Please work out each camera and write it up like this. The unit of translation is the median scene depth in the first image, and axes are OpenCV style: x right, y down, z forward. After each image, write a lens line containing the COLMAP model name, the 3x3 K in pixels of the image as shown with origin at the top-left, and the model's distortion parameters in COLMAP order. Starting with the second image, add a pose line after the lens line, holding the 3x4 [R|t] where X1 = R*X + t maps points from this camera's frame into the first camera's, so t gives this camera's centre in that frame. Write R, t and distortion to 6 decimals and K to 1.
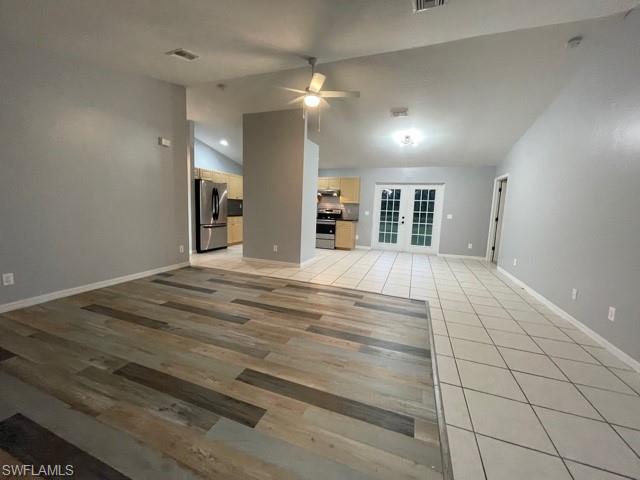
lens RADIAL K [[257.6, 0, 319.7], [0, 257.6, 238.3], [0, 0, 1]] dist [-0.004232, 0.001306]
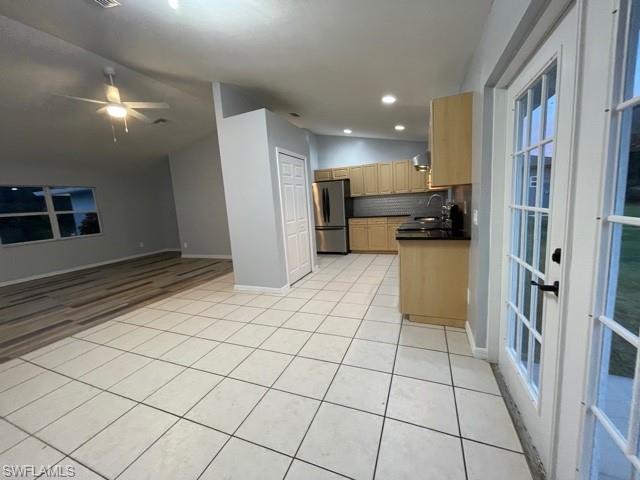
lens RADIAL K [[257.6, 0, 317.6], [0, 257.6, 238.0], [0, 0, 1]] dist [-0.004232, 0.001306]
pose [[-0.031503, 0.104126, -0.994065, 0.819966], [-0.063313, 0.992353, 0.105953, -0.169776], [0.997496, 0.066275, -0.024670, 1.526126]]
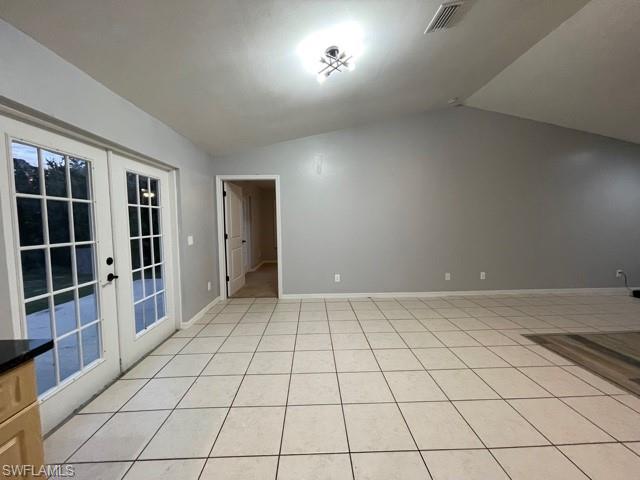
lens RADIAL K [[257.6, 0, 316.9], [0, 257.6, 235.3], [0, 0, 1]] dist [-0.004232, 0.001306]
pose [[-0.363977, -0.078048, 0.928132, -0.059511], [0.126542, 0.983100, 0.132295, -0.207993], [-0.922772, 0.165600, -0.347950, 1.539758]]
